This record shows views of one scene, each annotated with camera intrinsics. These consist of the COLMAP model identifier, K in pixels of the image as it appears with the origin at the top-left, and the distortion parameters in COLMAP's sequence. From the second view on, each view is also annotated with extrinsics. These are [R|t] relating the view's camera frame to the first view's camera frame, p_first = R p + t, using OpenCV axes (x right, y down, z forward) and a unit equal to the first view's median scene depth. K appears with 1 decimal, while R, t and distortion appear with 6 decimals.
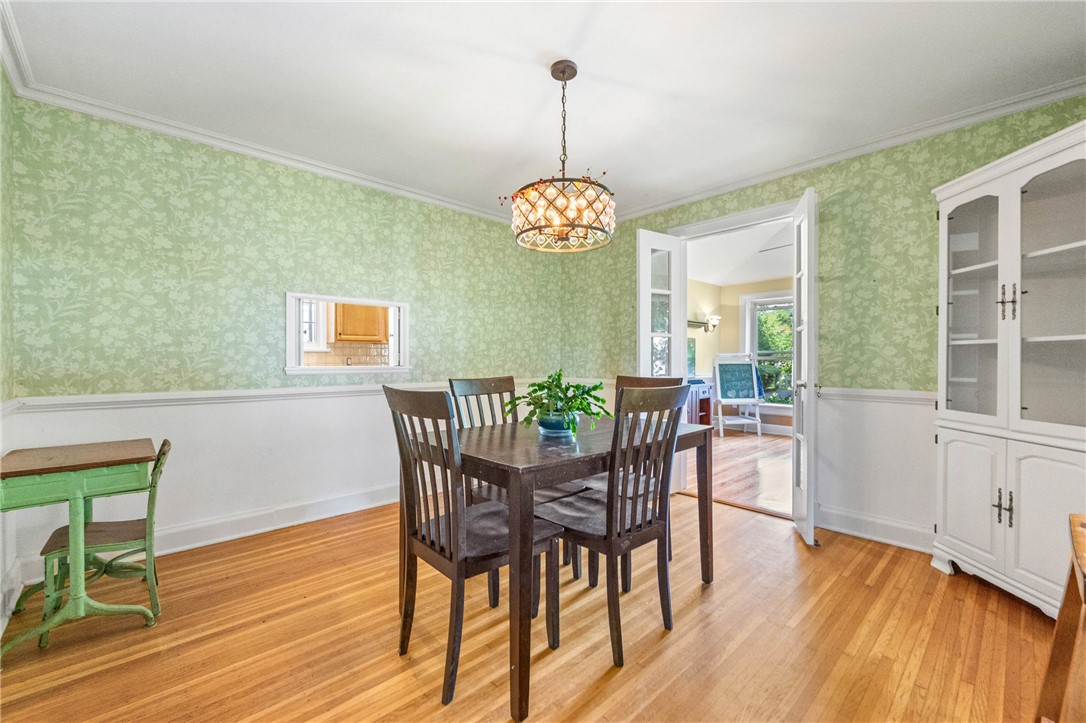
lens RADIAL K [[436.1, 0, 548.9], [0, 436.1, 362.6], [0, 0, 1]] dist [-0.005958, 0.000323]
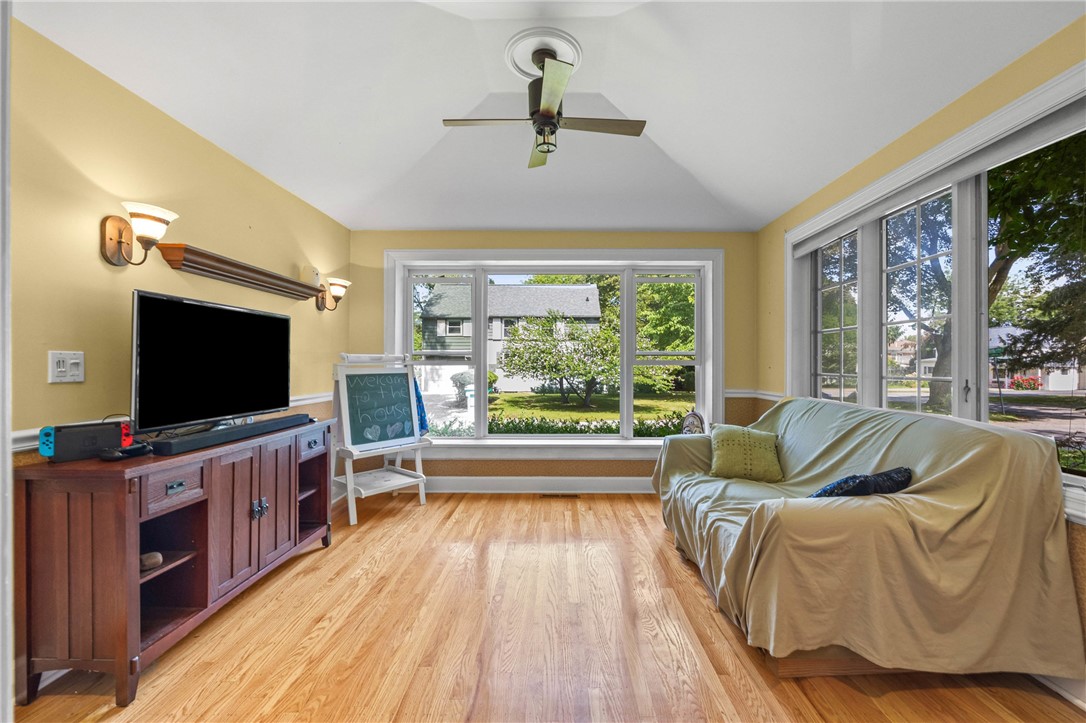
lens RADIAL K [[436.1, 0, 549.9], [0, 436.1, 362.1], [0, 0, 1]] dist [-0.005958, 0.000323]
pose [[0.687184, 0.000282, 0.726483, 0.189796], [0.004363, 0.999980, -0.004514, -0.007667], [-0.726470, 0.006272, 0.687170, 0.492824]]
